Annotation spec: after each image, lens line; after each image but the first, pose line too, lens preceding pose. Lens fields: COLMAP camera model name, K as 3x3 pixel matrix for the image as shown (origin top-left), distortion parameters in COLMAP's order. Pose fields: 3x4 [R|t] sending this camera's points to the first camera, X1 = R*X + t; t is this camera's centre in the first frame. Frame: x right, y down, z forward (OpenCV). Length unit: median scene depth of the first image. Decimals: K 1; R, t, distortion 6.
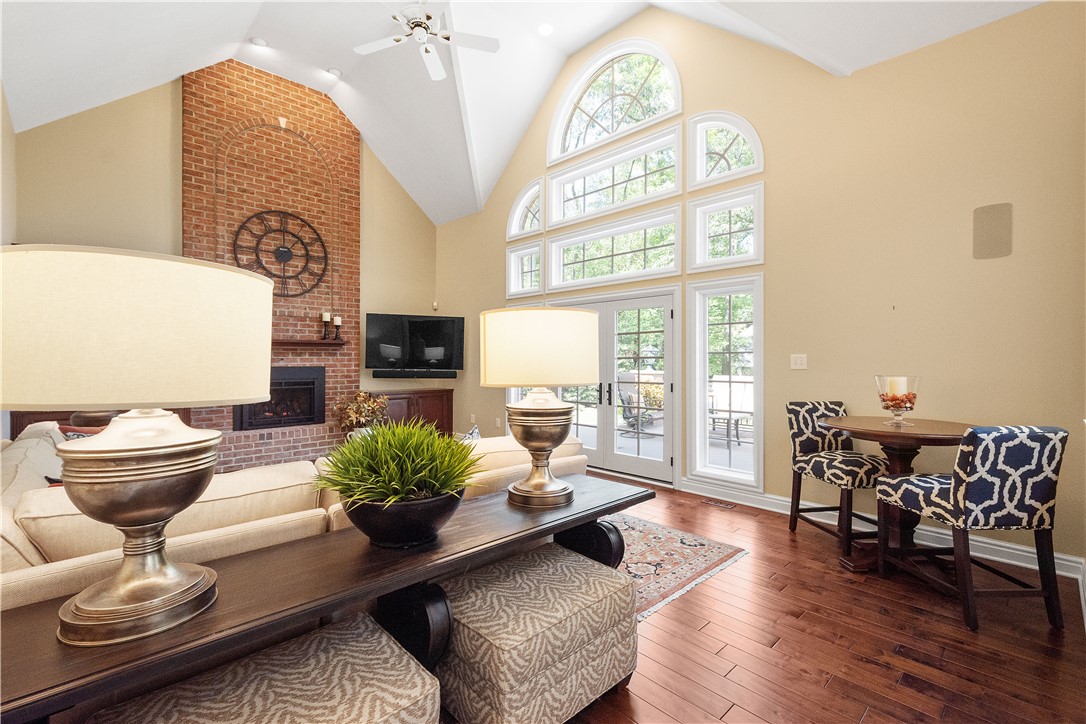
lens RADIAL K [[475.8, 0, 543.3], [0, 475.8, 361.0], [0, 0, 1]] dist [0.008493, -0.000039]
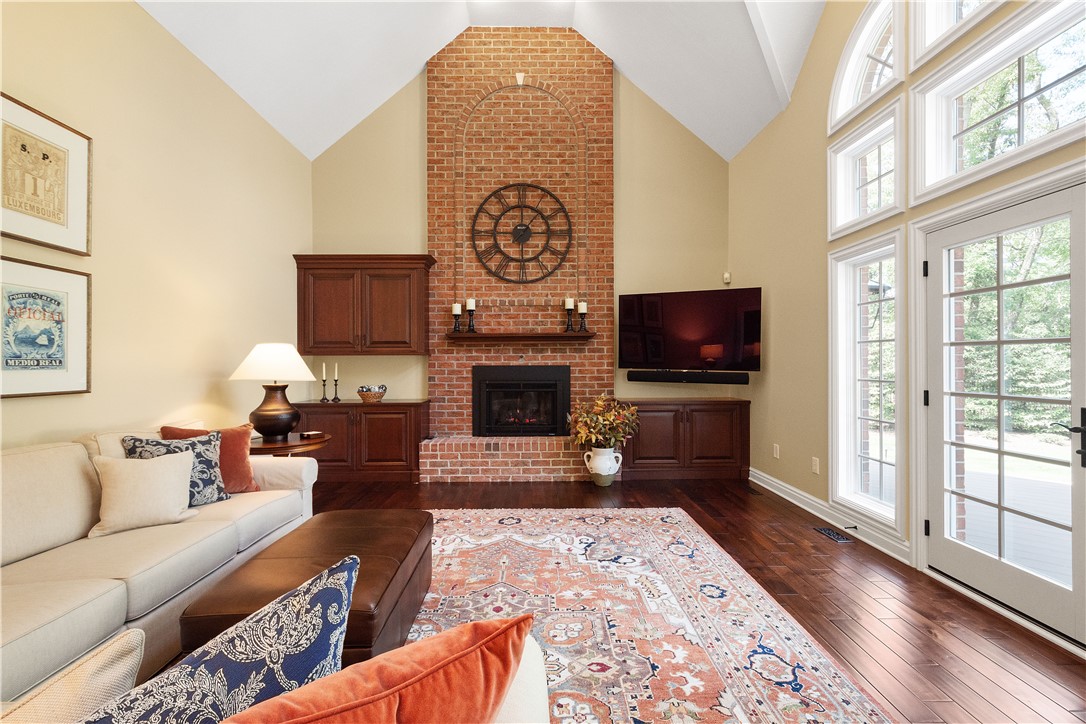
lens RADIAL K [[475.8, 0, 541.8], [0, 475.8, 362.0], [0, 0, 1]] dist [0.008493, -0.000039]
pose [[0.731308, -0.005723, -0.682023, 0.058034], [0.003897, 0.999984, -0.004213, 0.008993], [0.682036, 0.000423, 0.731318, 0.390190]]
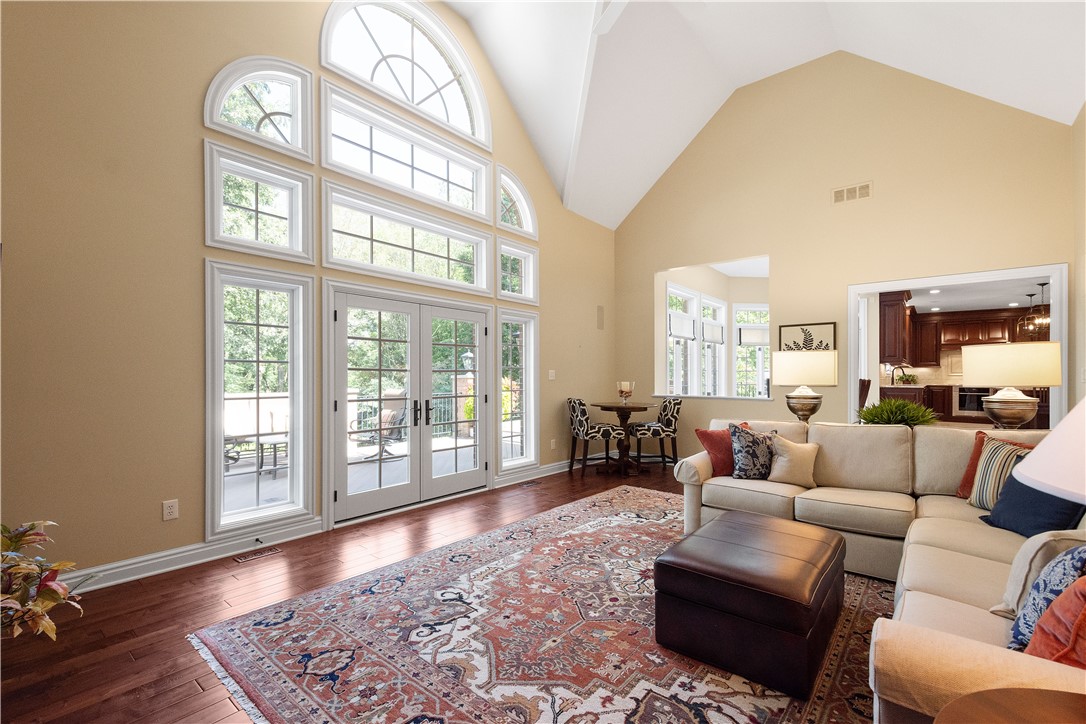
lens RADIAL K [[475.8, 0, 540.8], [0, 475.8, 370.9], [0, 0, 1]] dist [0.008493, -0.000039]
pose [[-0.106284, 0.008381, 0.994301, -0.623006], [-0.001659, 0.999962, -0.008606, 0.000975], [-0.994334, -0.002564, -0.106266, 0.741485]]
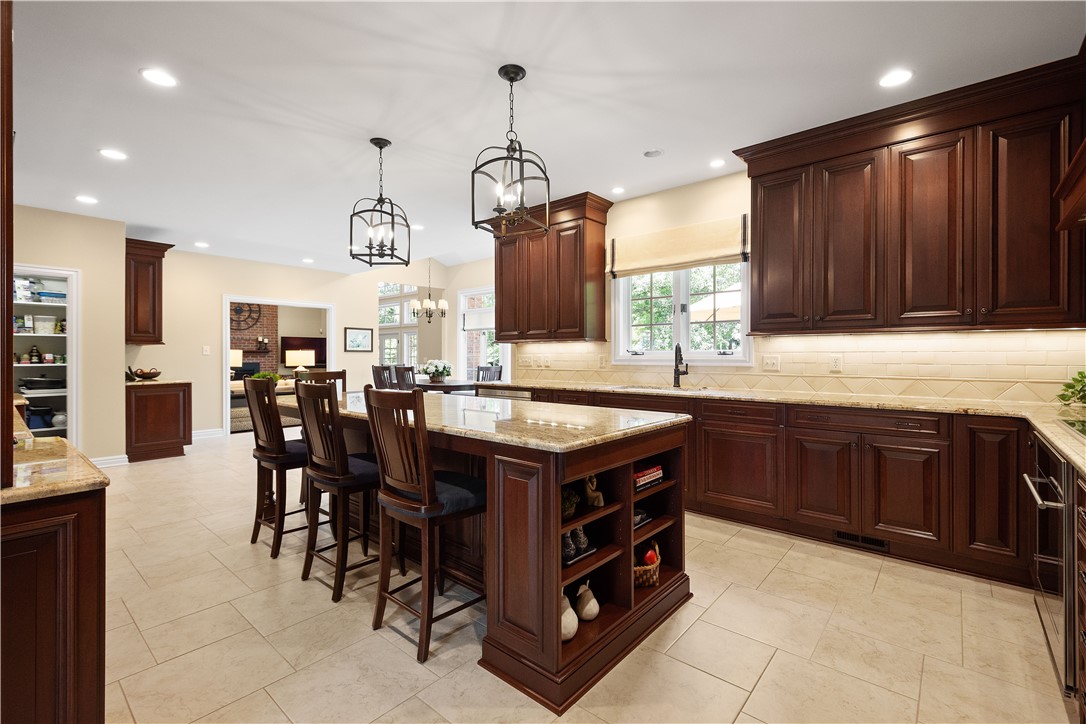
lens RADIAL K [[475.8, 0, 542.7], [0, 475.8, 360.2], [0, 0, 1]] dist [0.008493, -0.000039]
pose [[0.996692, -0.003322, 0.081203, 0.623235], [0.002996, 0.999987, 0.004131, -0.004537], [-0.081215, -0.003874, 0.996689, -1.212712]]
